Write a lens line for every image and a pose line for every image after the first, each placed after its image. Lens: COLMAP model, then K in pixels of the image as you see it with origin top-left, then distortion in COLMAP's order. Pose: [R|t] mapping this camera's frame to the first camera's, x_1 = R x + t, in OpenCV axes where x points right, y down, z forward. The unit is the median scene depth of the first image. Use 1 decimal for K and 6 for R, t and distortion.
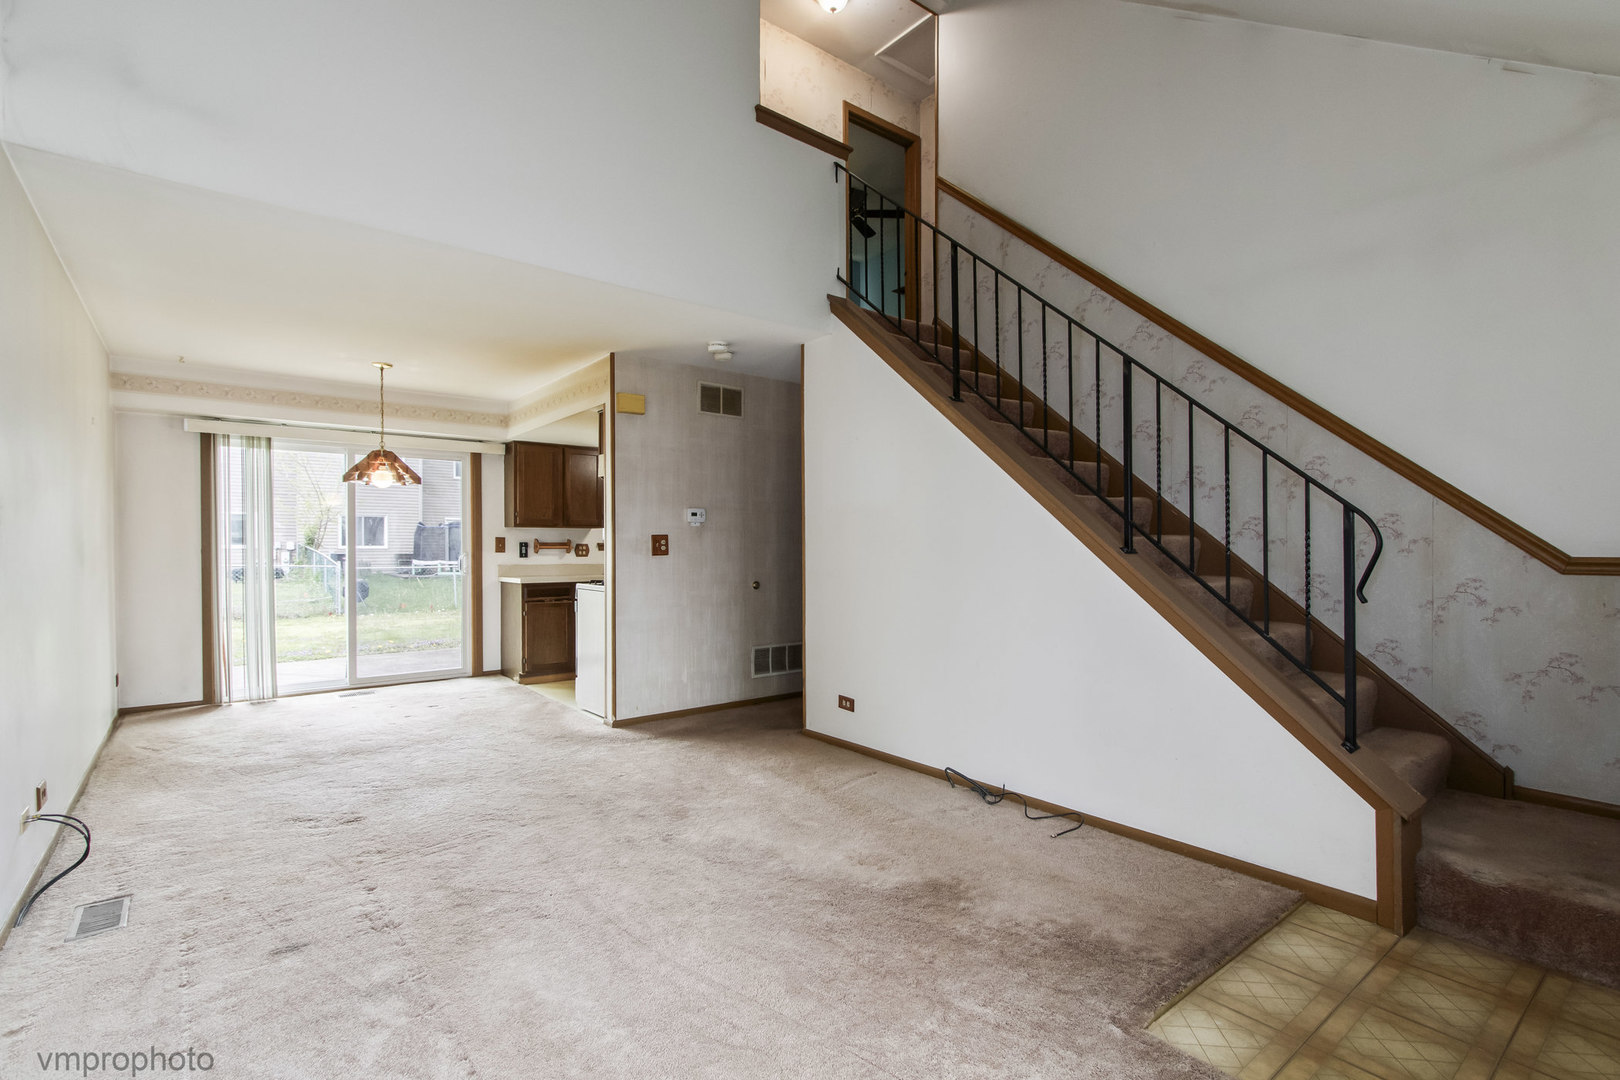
lens RADIAL K [[751.8, 0, 813.5], [0, 751.8, 544.7], [0, 0, 1]] dist [0.008273, -0.001222]
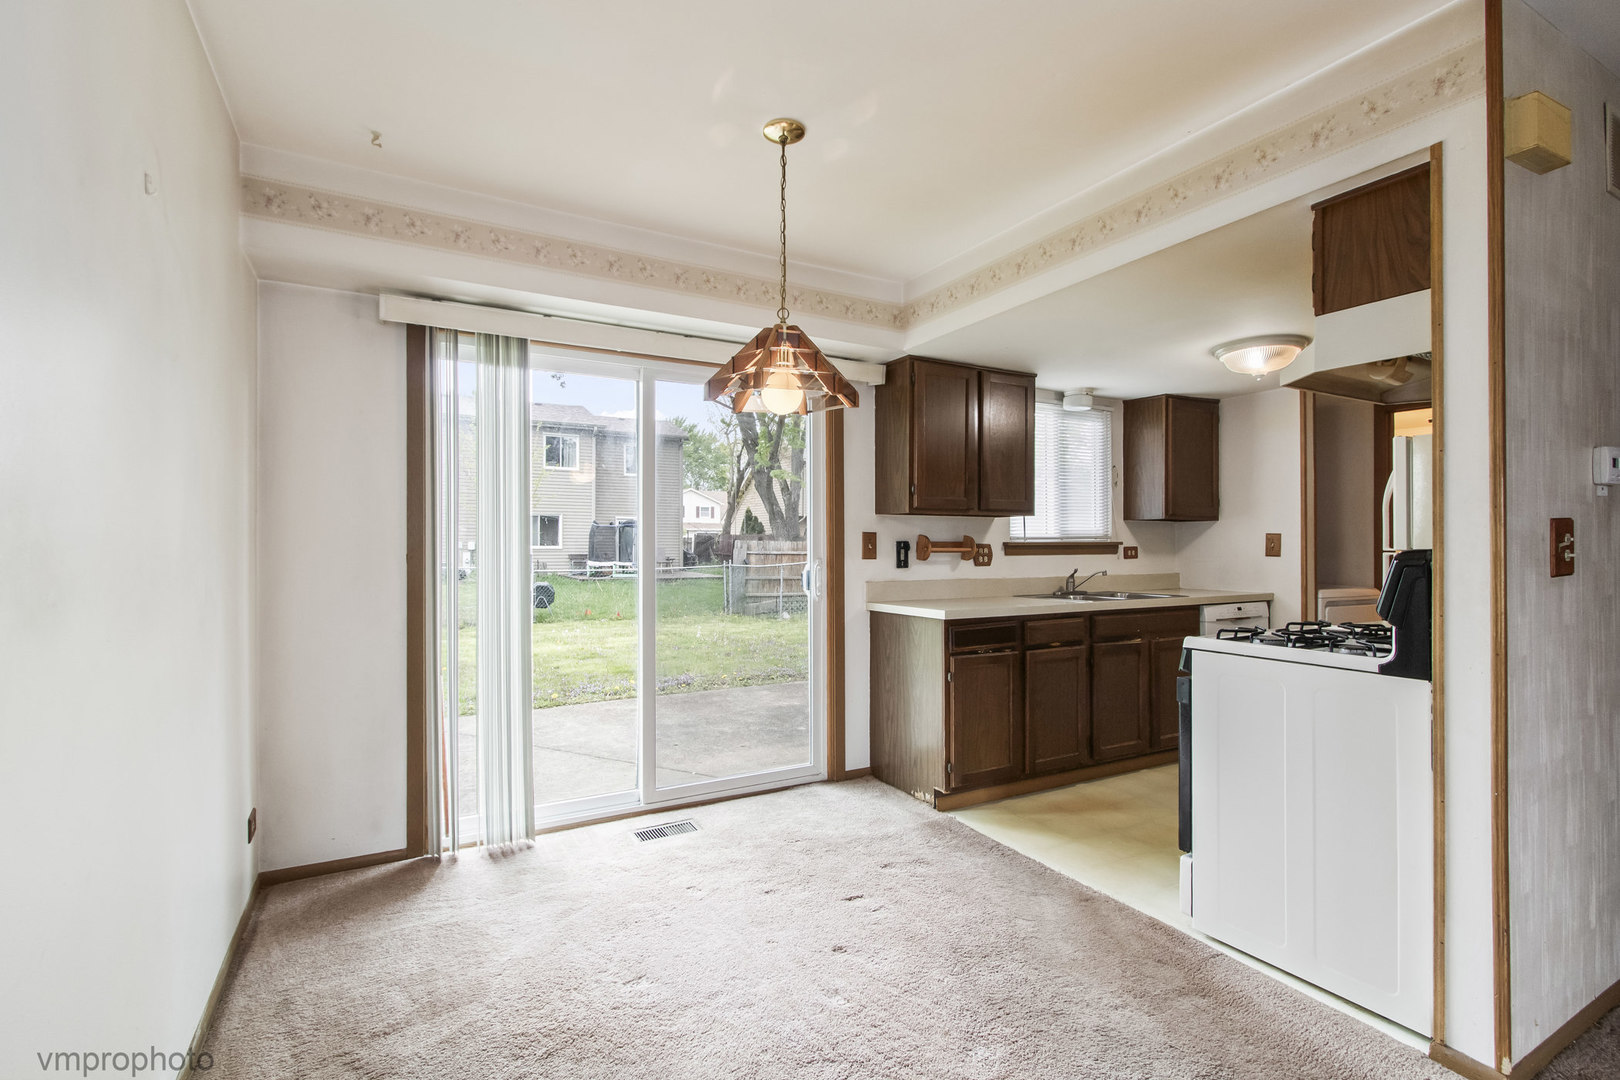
lens RADIAL K [[751.8, 0, 811.0], [0, 751.8, 535.4], [0, 0, 1]] dist [0.008273, -0.001222]
pose [[0.985912, -0.001879, -0.167256, -0.368394], [-0.000194, 0.999923, -0.012379, -0.000582], [0.167267, 0.012237, 0.985836, 0.438933]]
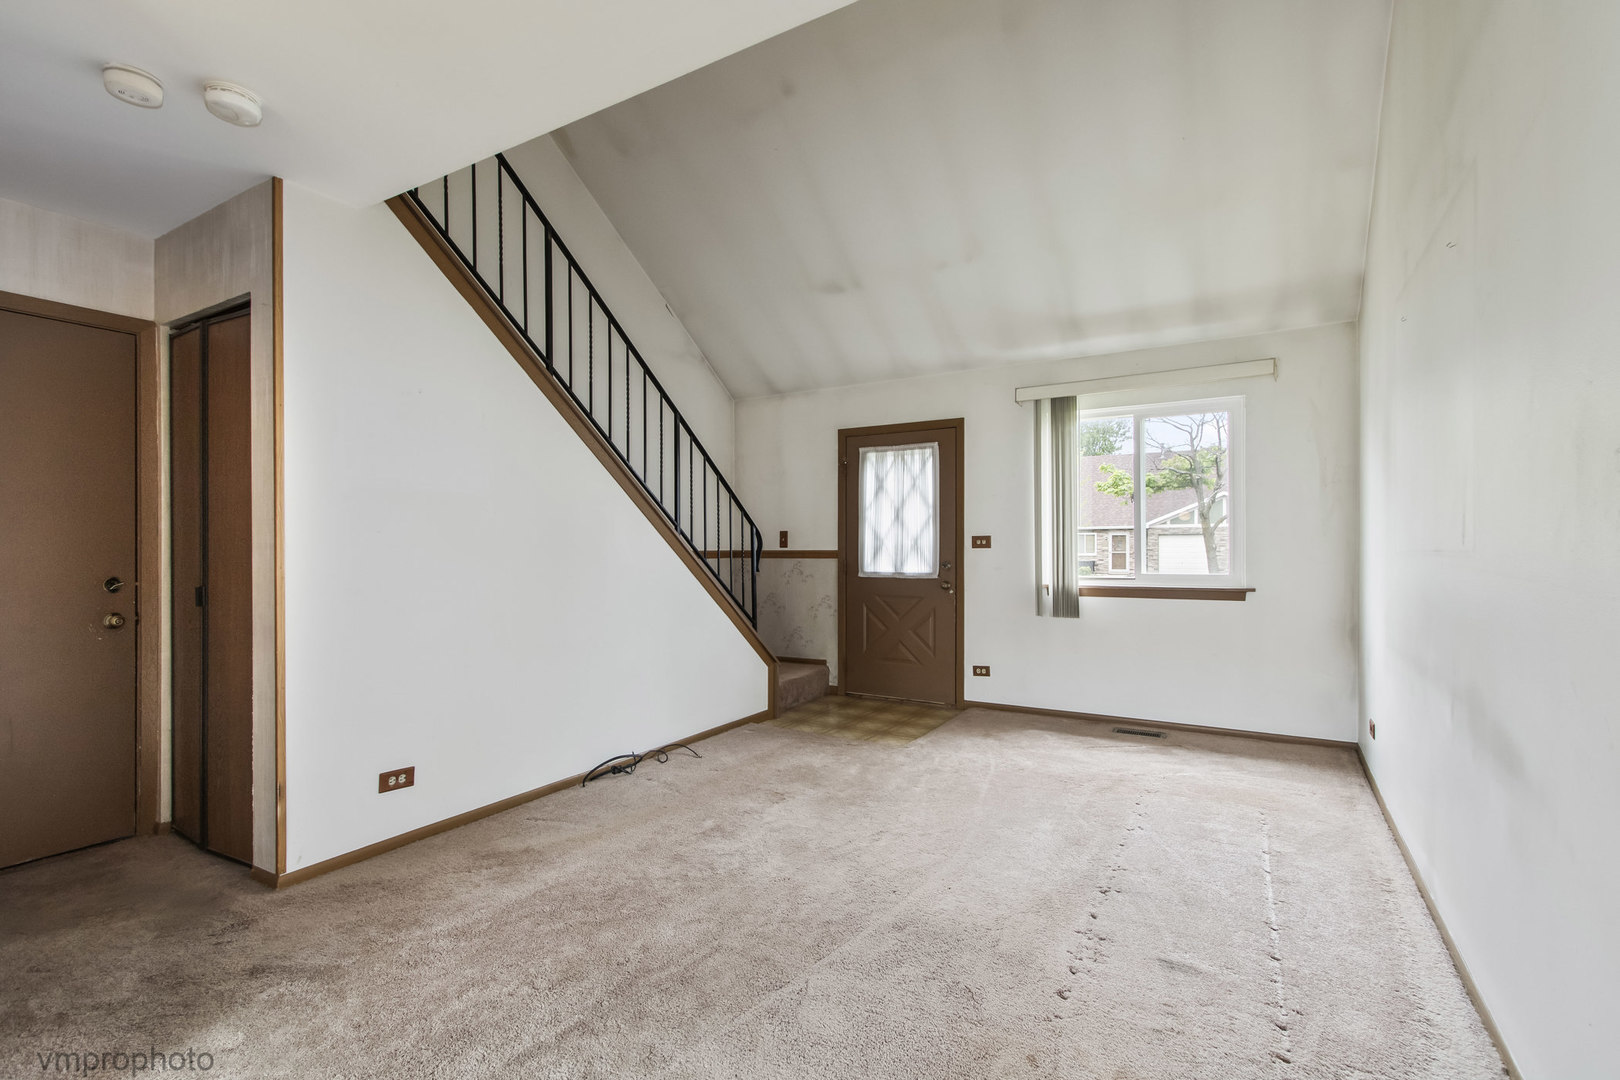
lens RADIAL K [[751.8, 0, 812.2], [0, 751.8, 542.4], [0, 0, 1]] dist [0.008273, -0.001222]
pose [[-0.325001, 0.001754, 0.945712, -0.992704], [0.003383, 0.999994, -0.000692, -0.001211], [-0.945708, 0.002974, -0.325005, 1.192870]]
